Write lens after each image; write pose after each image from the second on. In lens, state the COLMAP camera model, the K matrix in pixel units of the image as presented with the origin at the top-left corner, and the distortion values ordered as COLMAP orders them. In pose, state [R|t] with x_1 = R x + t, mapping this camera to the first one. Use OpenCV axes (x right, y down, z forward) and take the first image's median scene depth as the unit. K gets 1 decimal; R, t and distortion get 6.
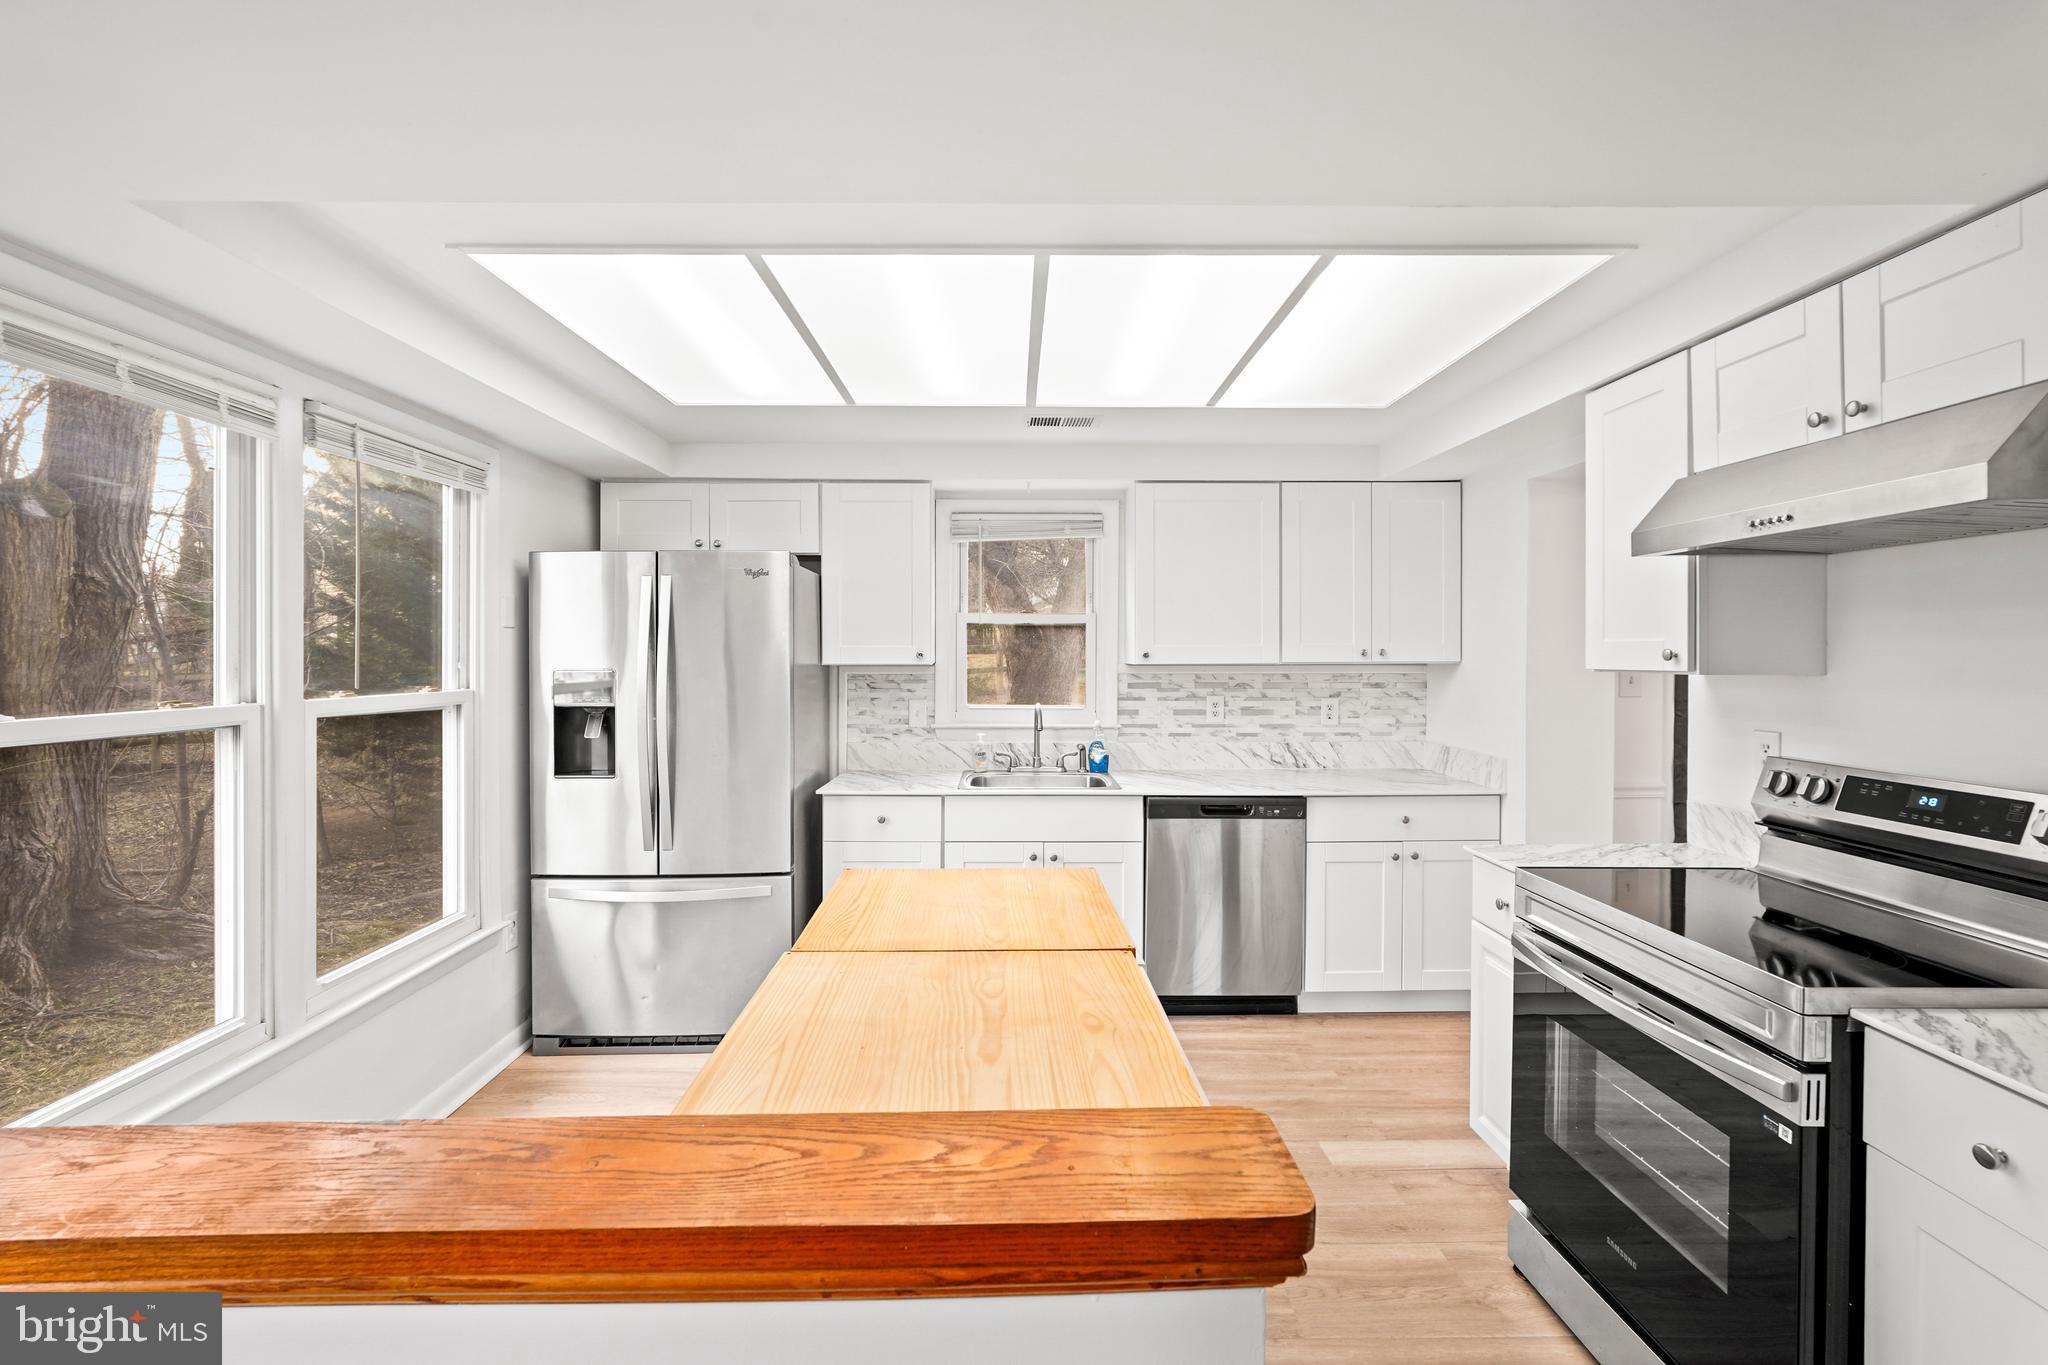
lens RADIAL K [[926.8, 0, 1019.9], [0, 926.8, 648.5], [0, 0, 1]] dist [-0.002469, 0.000186]
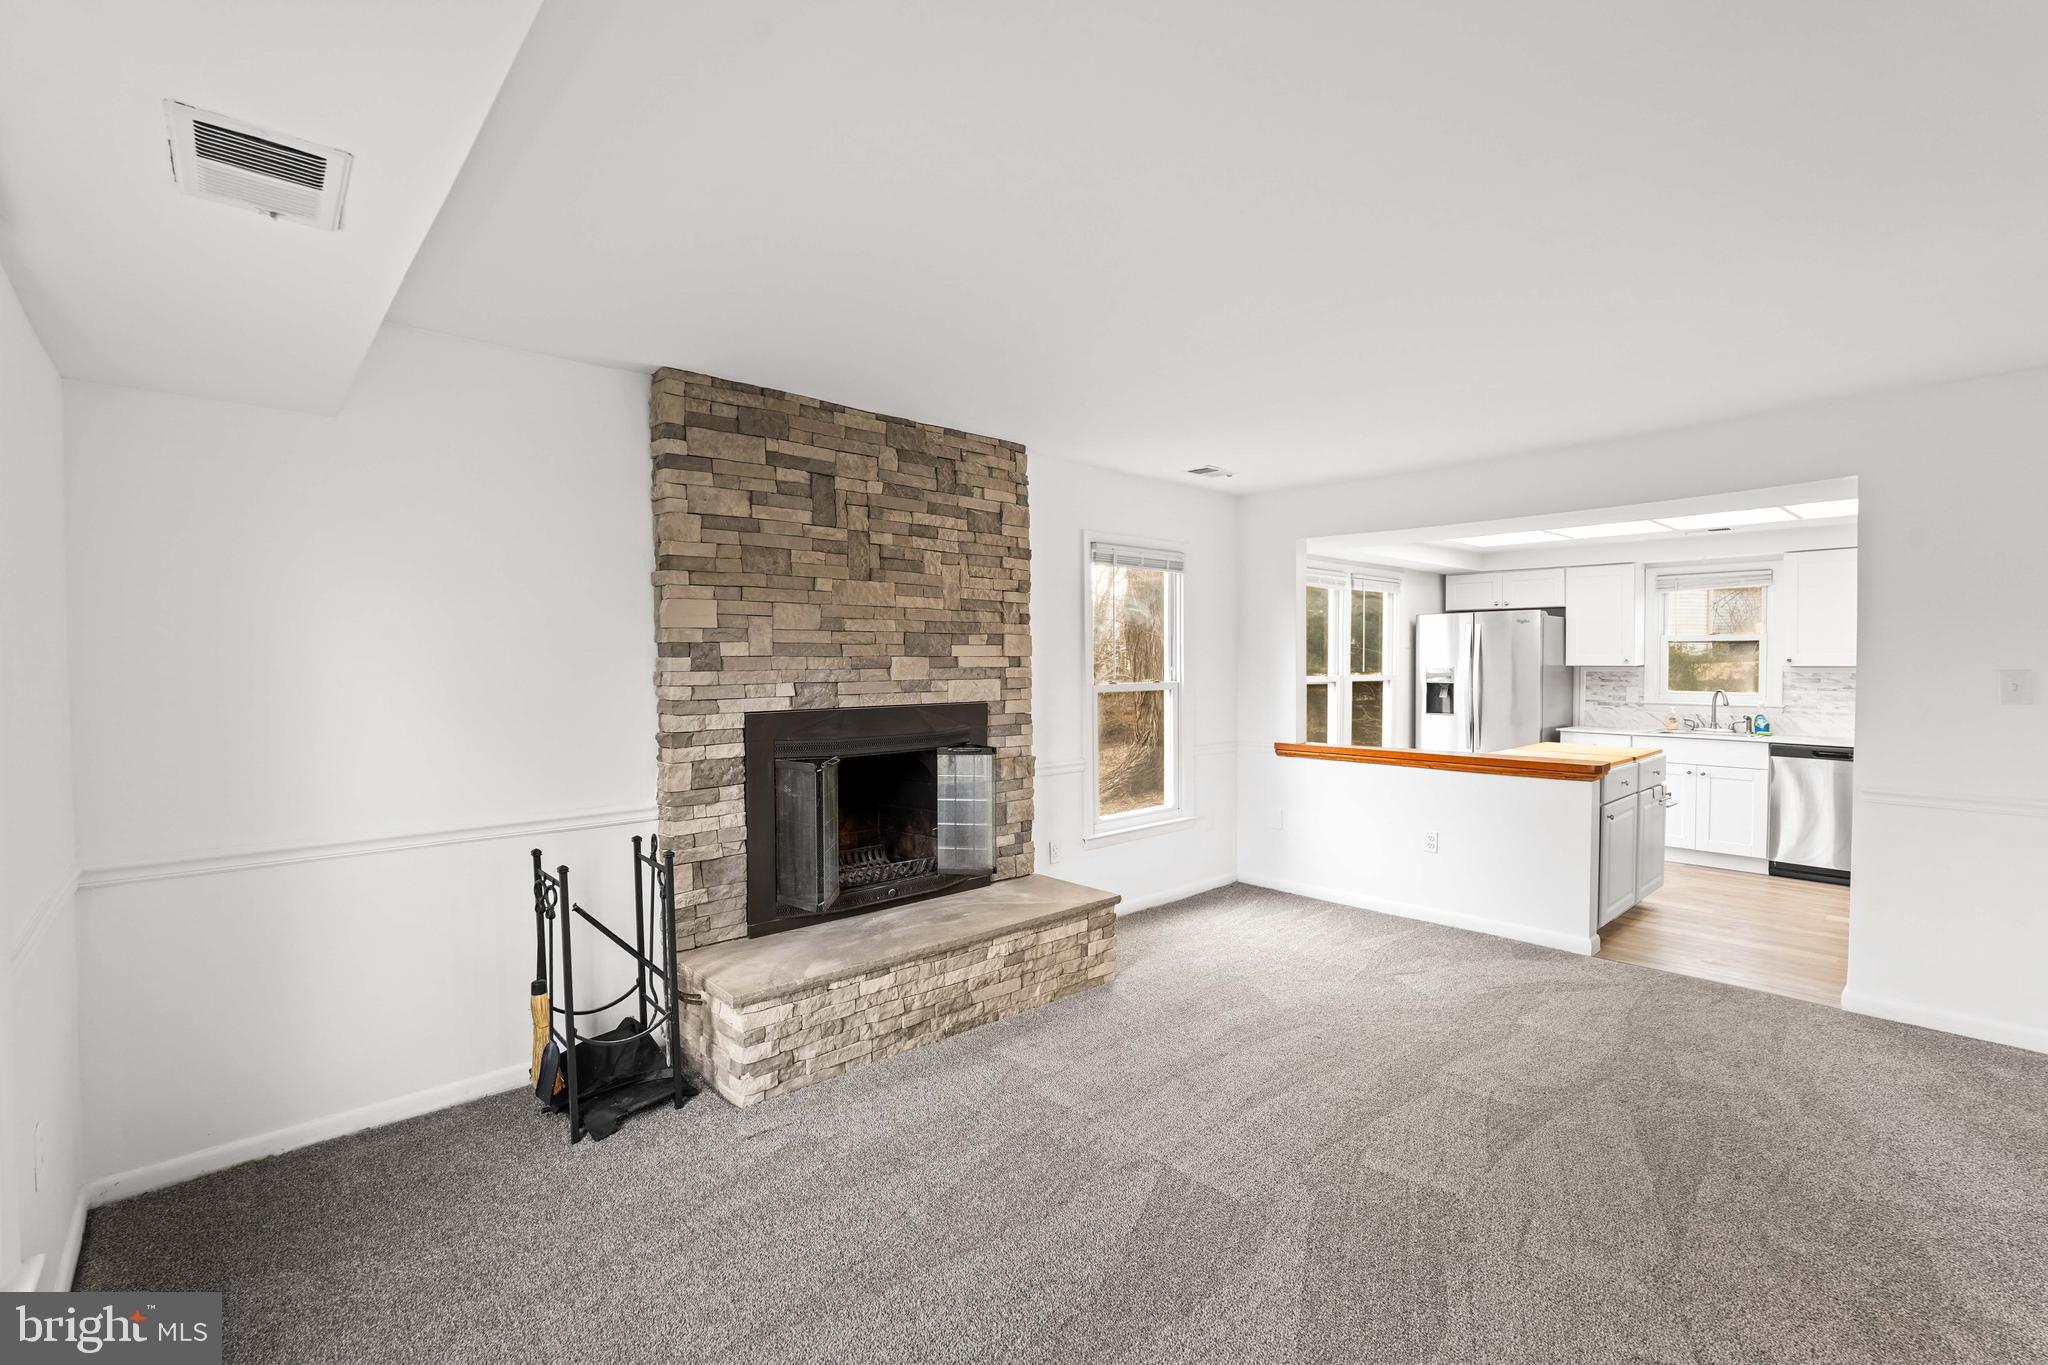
lens RADIAL K [[895.4, 0, 1031.9], [0, 895.4, 681.1], [0, 0, 1]] dist [-0.001126, 0.000059]
pose [[0.664593, 0.015894, -0.747036, 0.450775], [0.003683, 0.999692, 0.024545, 0.000734], [0.747196, -0.019064, 0.664330, -1.077509]]
